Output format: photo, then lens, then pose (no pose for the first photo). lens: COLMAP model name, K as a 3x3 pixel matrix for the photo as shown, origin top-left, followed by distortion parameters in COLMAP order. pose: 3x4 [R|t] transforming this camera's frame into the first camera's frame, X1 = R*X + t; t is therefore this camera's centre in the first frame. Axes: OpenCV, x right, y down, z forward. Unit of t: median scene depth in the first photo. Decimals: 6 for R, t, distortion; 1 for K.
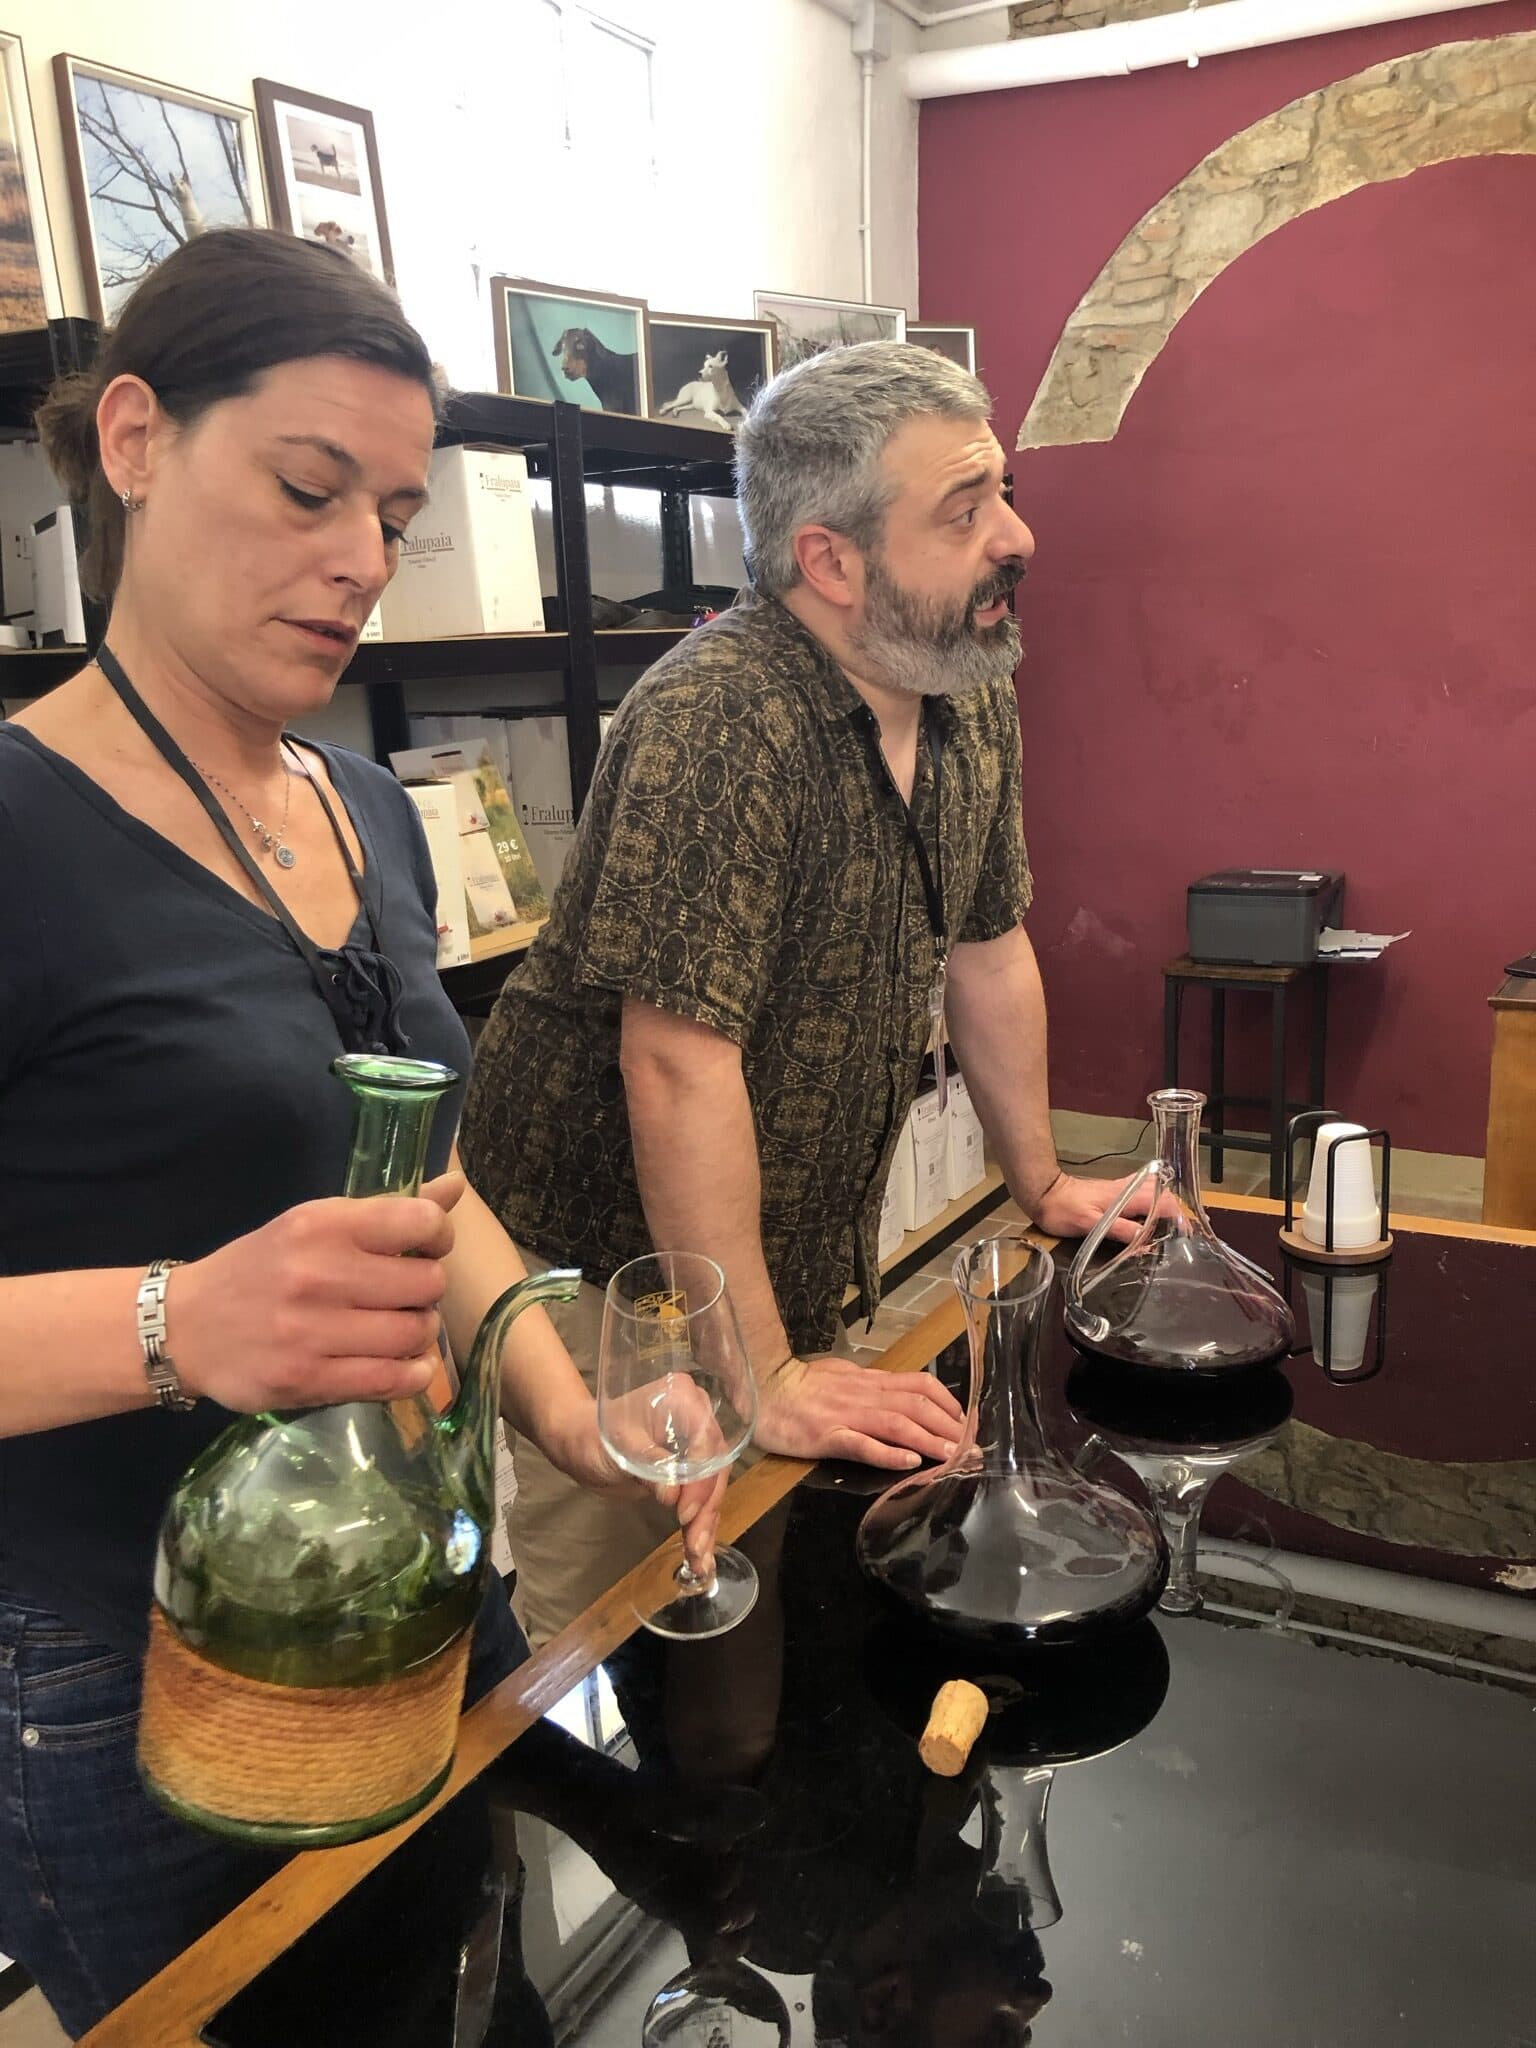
lens RADIAL K [[1688.4, 0, 771.7], [0, 1688.4, 1014.7], [0, 0, 1]] dist [0.006694, 0.019419]
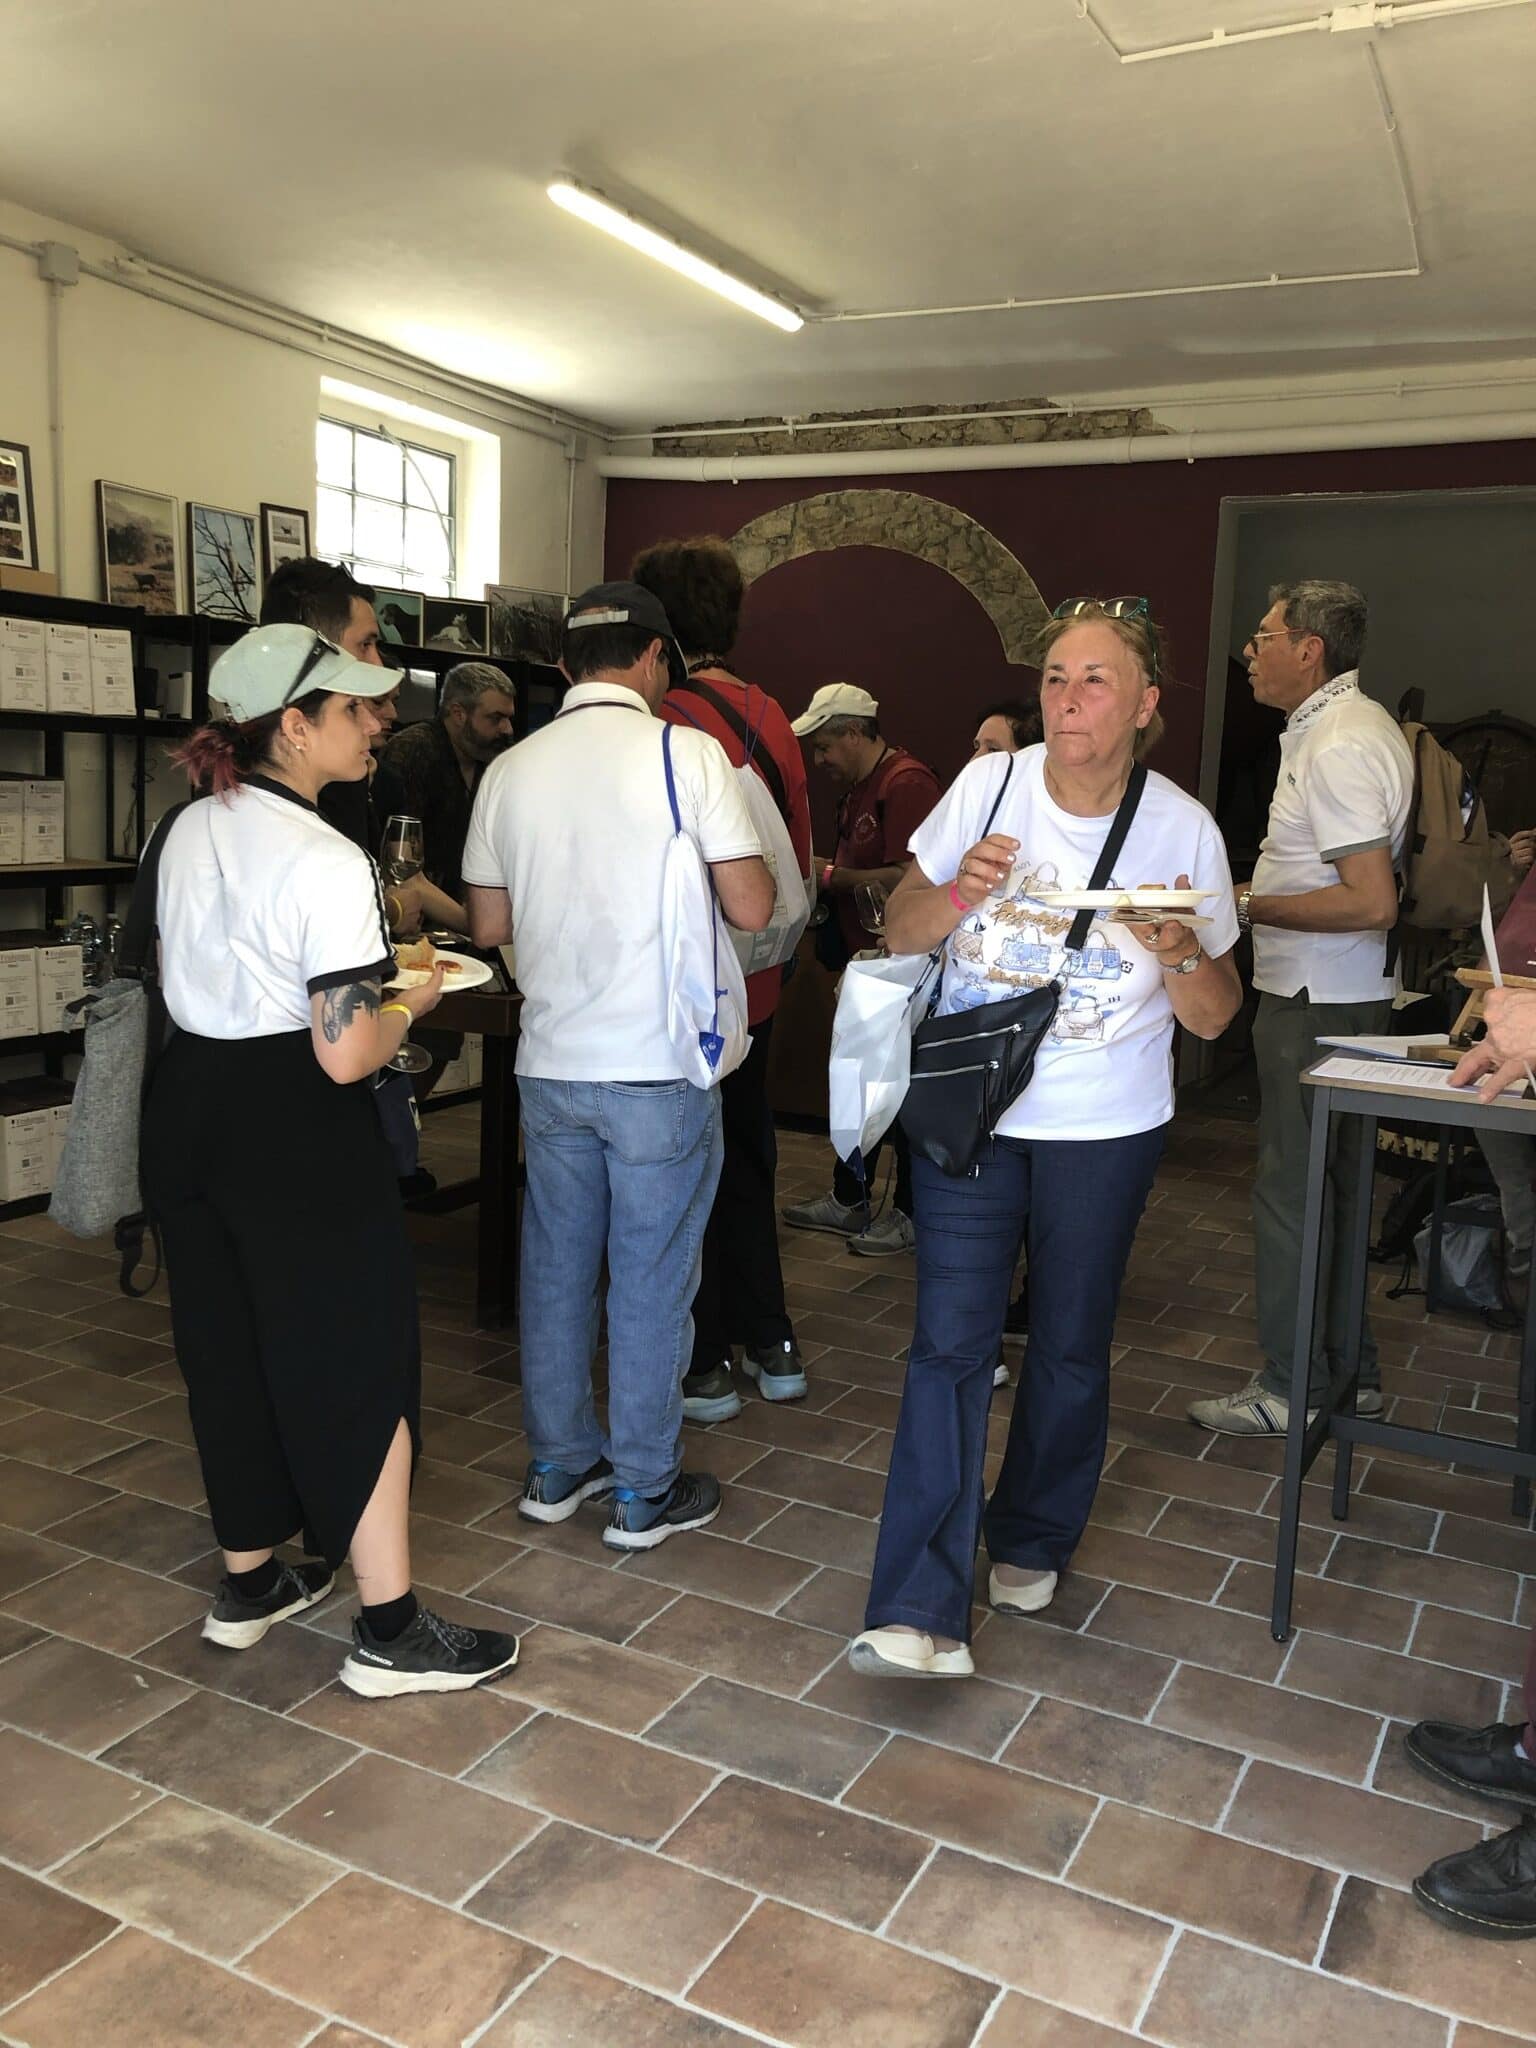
lens RADIAL K [[1688.4, 0, 763.5], [0, 1688.4, 1031.6], [0, 0, 1]] dist [0.006694, 0.019419]
pose [[0.995763, 0.069099, 0.060670, 0.232948], [-0.064040, 0.994597, -0.081708, 0.261738], [-0.065988, 0.077477, 0.994808, -1.021581]]
